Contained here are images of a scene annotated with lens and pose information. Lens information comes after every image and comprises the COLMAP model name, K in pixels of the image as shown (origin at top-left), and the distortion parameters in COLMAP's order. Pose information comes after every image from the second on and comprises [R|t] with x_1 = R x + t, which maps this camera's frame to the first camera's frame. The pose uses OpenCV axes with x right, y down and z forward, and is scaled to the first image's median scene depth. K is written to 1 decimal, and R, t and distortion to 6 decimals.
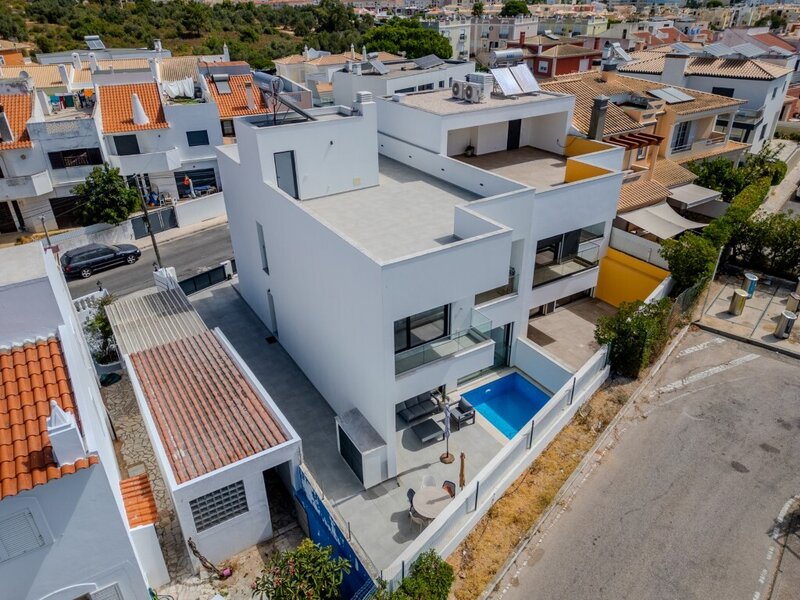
lens RADIAL K [[563.8, 0, 400.0], [0, 563.8, 300.0], [0, 0, 1]] dist [0.034520, -0.023945]
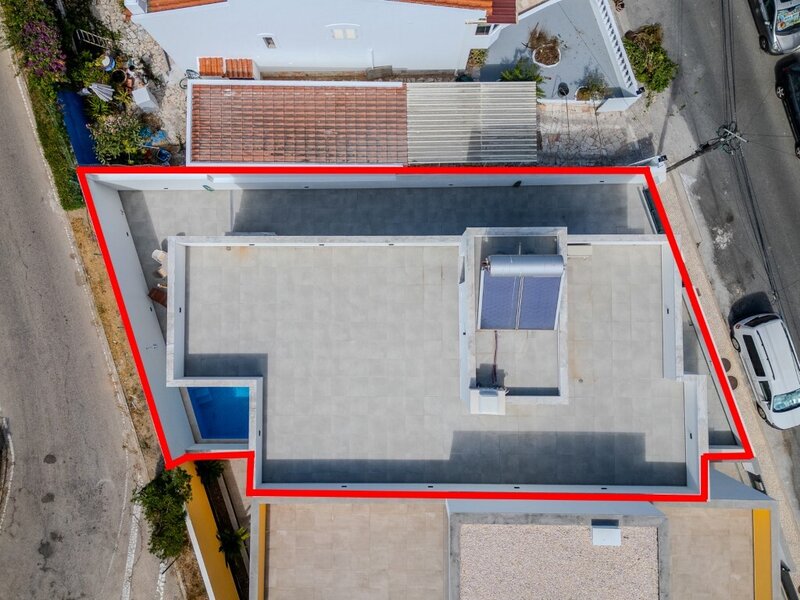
lens RADIAL K [[563.8, 0, 400.0], [0, 563.8, 300.0], [0, 0, 1]] dist [0.034520, -0.023945]
pose [[-0.523530, 0.851924, -0.011921, -0.078718], [-0.396724, -0.231368, 0.888301, -0.645511], [0.754007, 0.469782, 0.459107, 0.470914]]
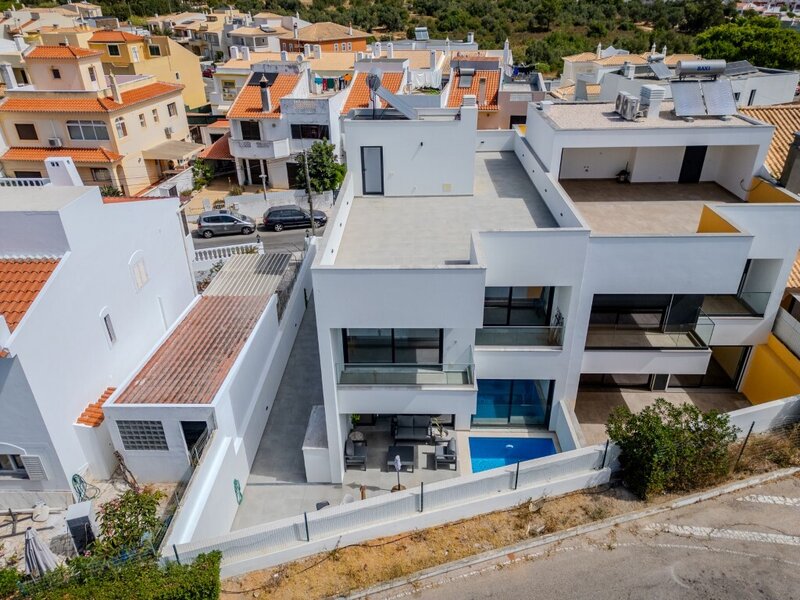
lens RADIAL K [[563.8, 0, 400.0], [0, 563.8, 300.0], [0, 0, 1]] dist [0.034520, -0.023945]
pose [[0.836898, 0.262792, -0.480149, 0.300661], [-0.258912, 0.962927, 0.075740, -0.063249], [0.482252, 0.060929, 0.873911, 0.109203]]
